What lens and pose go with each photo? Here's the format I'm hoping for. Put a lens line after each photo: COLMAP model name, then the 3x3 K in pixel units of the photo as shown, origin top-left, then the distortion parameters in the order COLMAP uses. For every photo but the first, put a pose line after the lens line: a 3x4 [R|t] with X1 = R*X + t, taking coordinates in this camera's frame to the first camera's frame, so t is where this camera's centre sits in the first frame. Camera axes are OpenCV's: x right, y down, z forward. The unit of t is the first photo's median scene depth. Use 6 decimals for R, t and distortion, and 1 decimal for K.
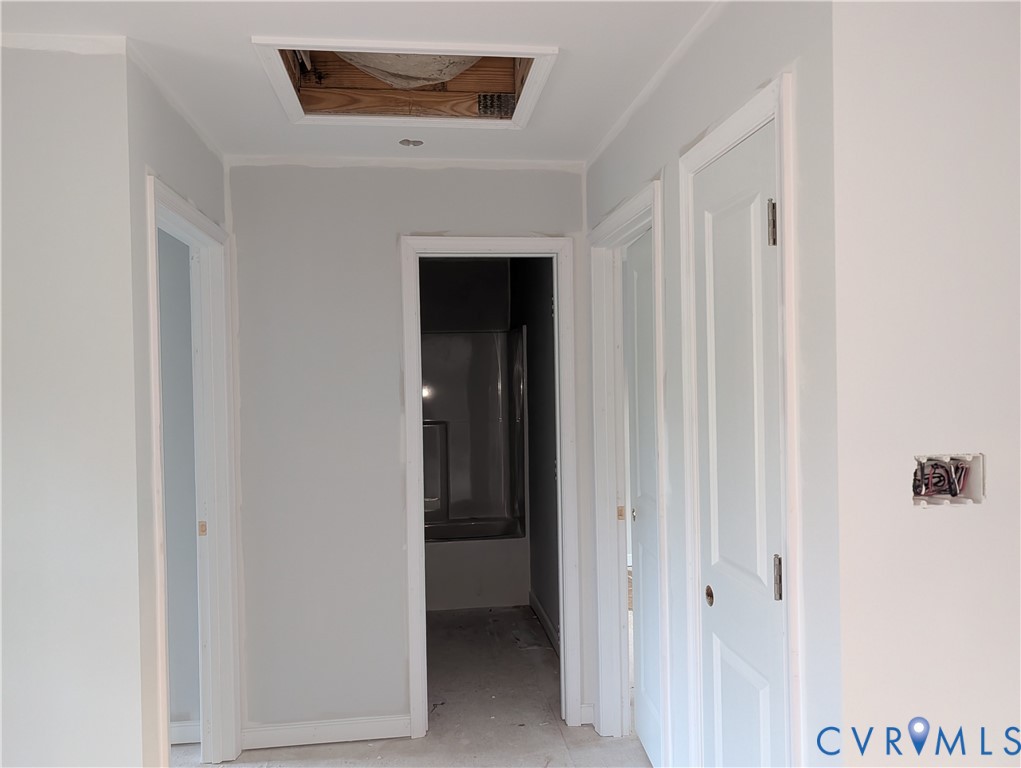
lens RADIAL K [[737.2, 0, 501.8], [0, 737.2, 385.5], [0, 0, 1]] dist [0.027638, -0.000609]
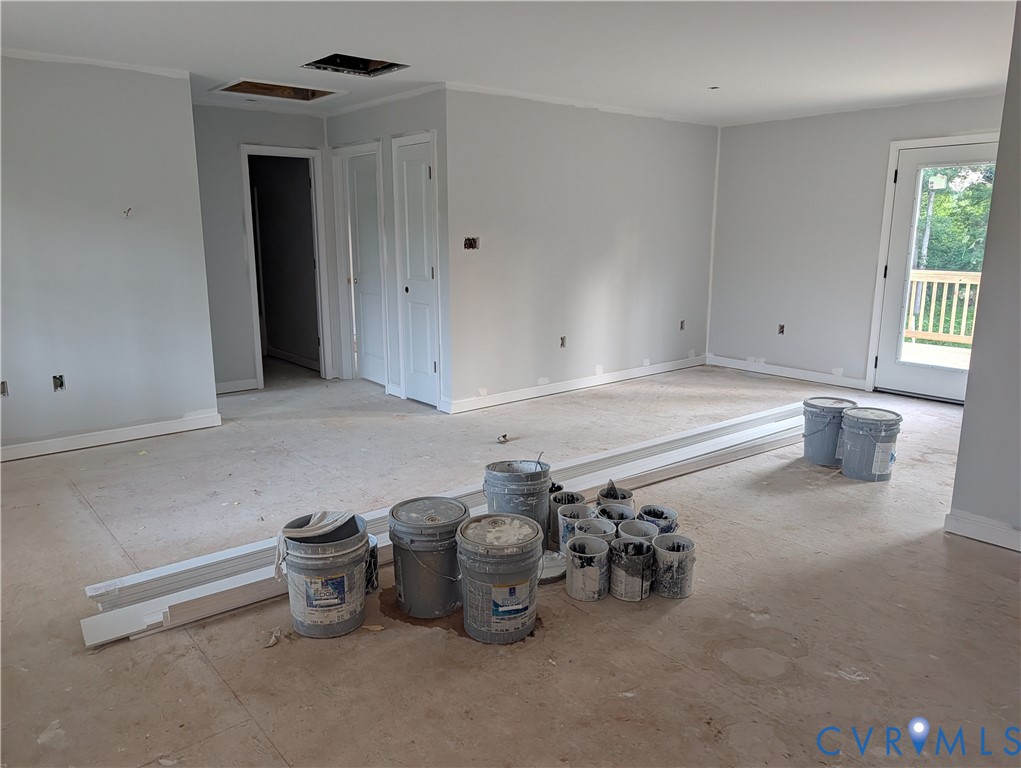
lens RADIAL K [[735.6, 0, 511.8], [0, 735.6, 379.5], [0, 0, 1]] dist [0.018862, -0.023275]
pose [[0.835793, -0.093727, 0.540985, -0.675635], [-0.008408, 0.983021, 0.183301, 0.054276], [-0.548980, -0.157750, 0.820814, -1.173162]]
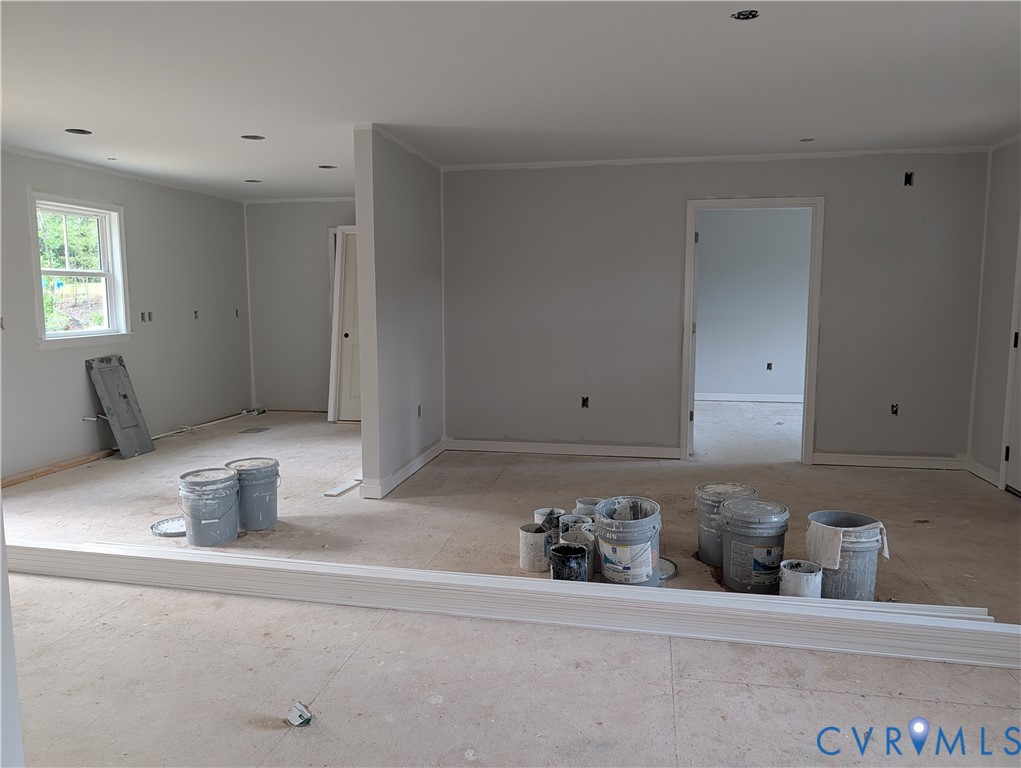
lens RADIAL K [[735.6, 0, 511.8], [0, 735.6, 379.5], [0, 0, 1]] dist [0.018862, -0.023275]
pose [[-0.953090, -0.014992, 0.302316, -0.261847], [0.022918, 0.992332, 0.121461, 0.044129], [-0.301819, 0.122692, -0.945438, 0.789743]]
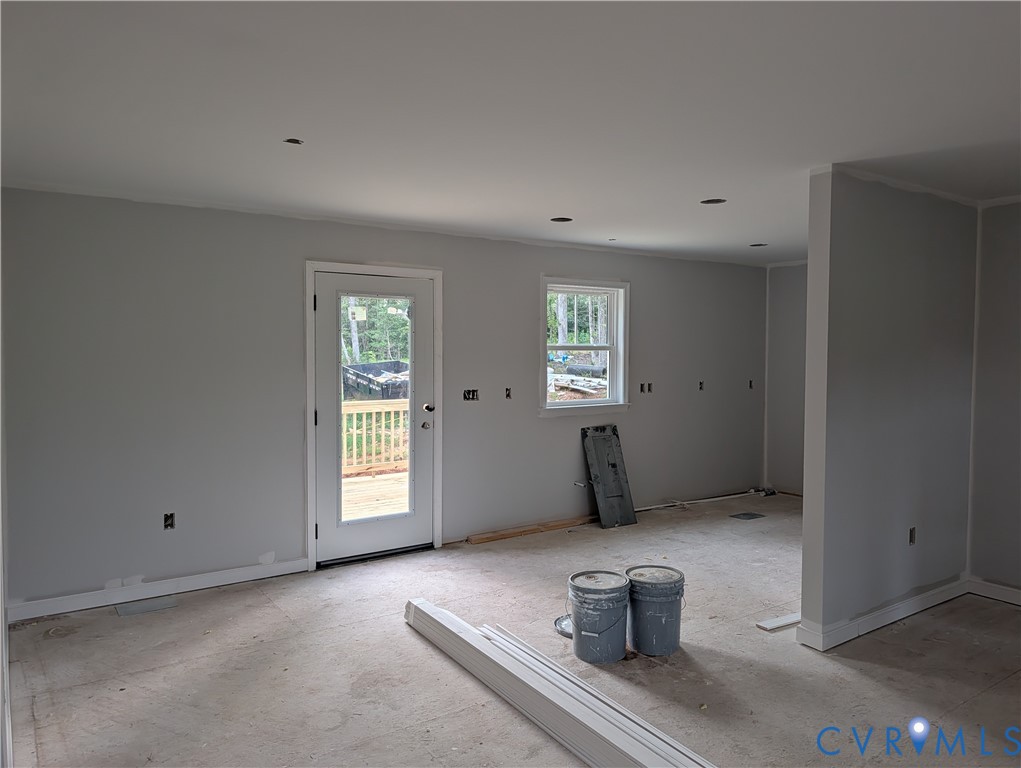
lens RADIAL K [[729.1, 0, 528.1], [0, 729.1, 378.5], [0, 0, 1]] dist [0.036049, -0.050658]
pose [[-0.477087, -0.019079, 0.878649, -0.327474], [0.016997, 0.999377, 0.030929, -0.003449], [-0.878691, 0.029690, -0.476466, 0.368974]]
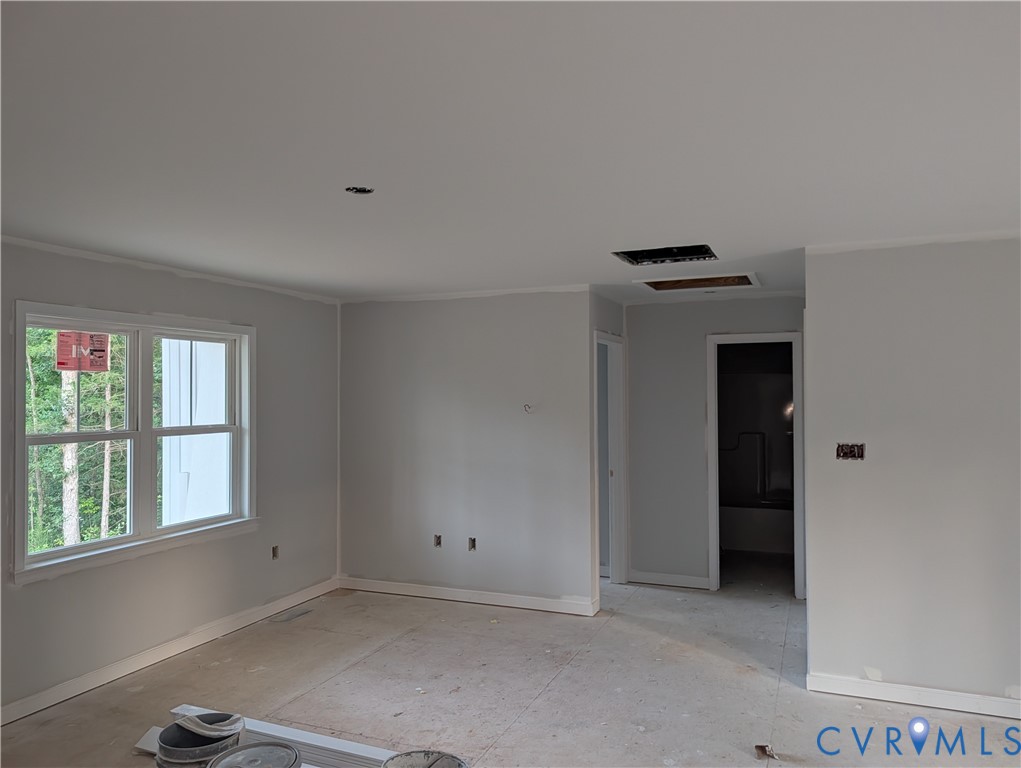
lens RADIAL K [[729.1, 0, 528.1], [0, 729.1, 378.5], [0, 0, 1]] dist [0.036049, -0.050658]
pose [[0.877003, 0.005276, -0.480457, 0.395972], [-0.018428, 0.999573, -0.022660, -0.032508], [0.480132, 0.028726, 0.876726, -0.971238]]
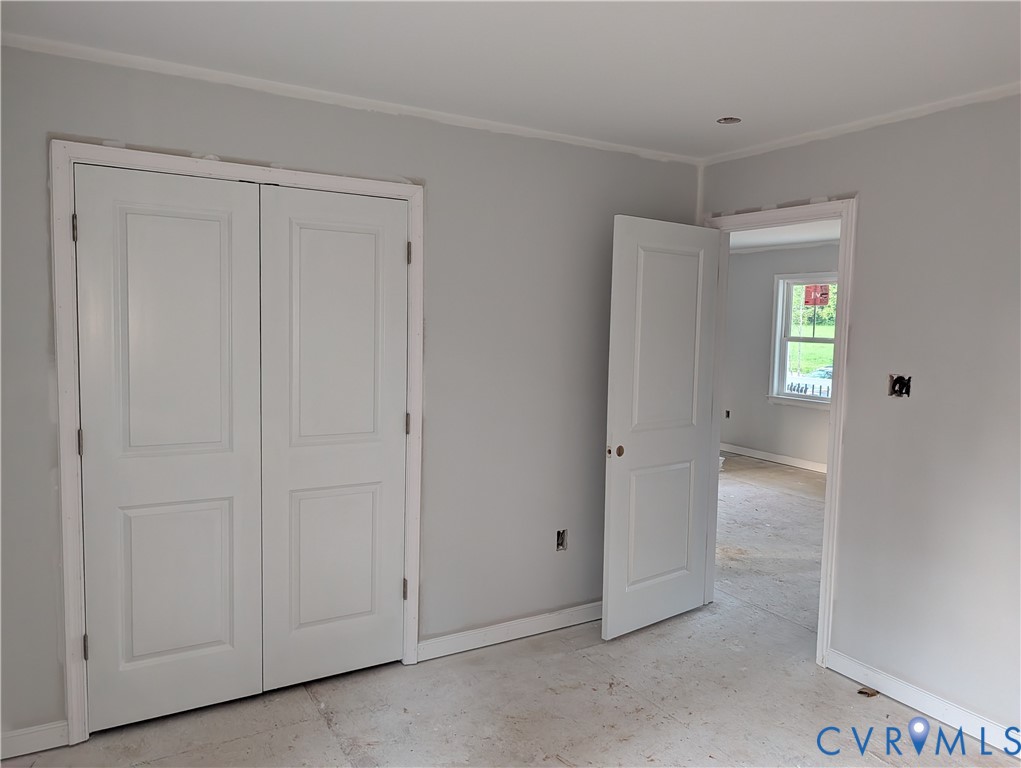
lens RADIAL K [[735.6, 0, 511.8], [0, 735.6, 379.5], [0, 0, 1]] dist [0.018862, -0.023275]
pose [[-0.905493, 0.038515, -0.422609, 1.115169], [-0.013963, 0.992629, 0.120382, -0.103505], [0.424131, 0.114906, -0.898282, 1.821550]]
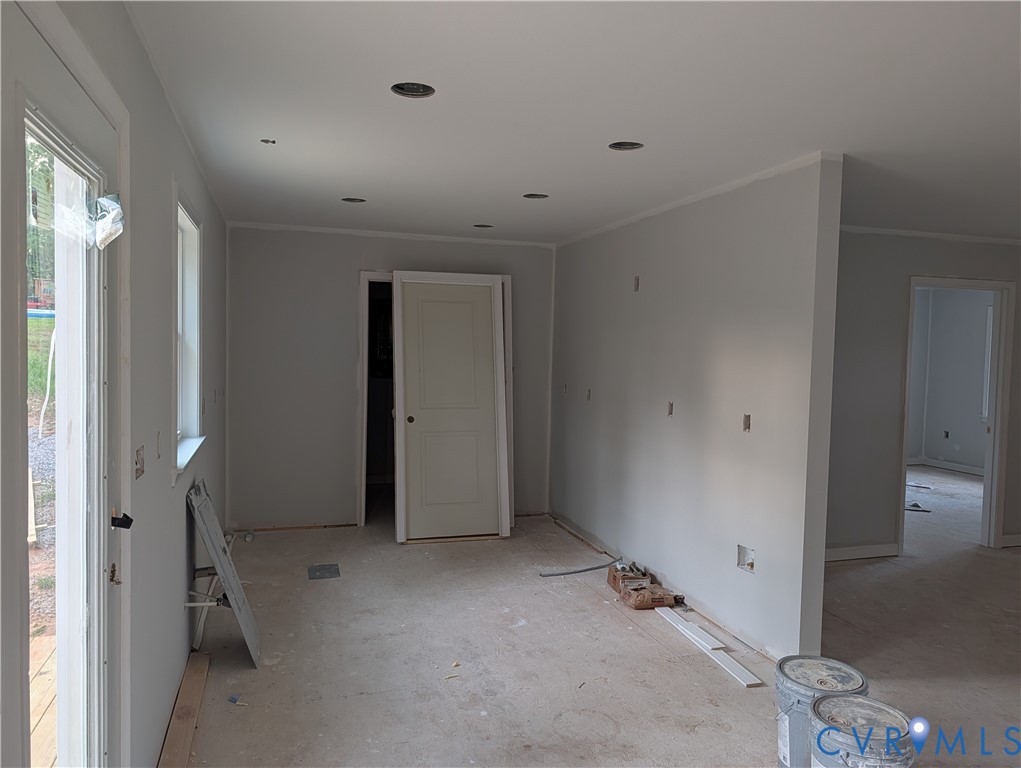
lens RADIAL K [[735.6, 0, 511.8], [0, 735.6, 379.5], [0, 0, 1]] dist [0.018862, -0.023275]
pose [[-0.984362, 0.005500, -0.176071, 1.177339], [-0.005882, 0.997929, 0.064061, -0.035439], [0.176059, 0.064095, -0.982291, 0.380902]]
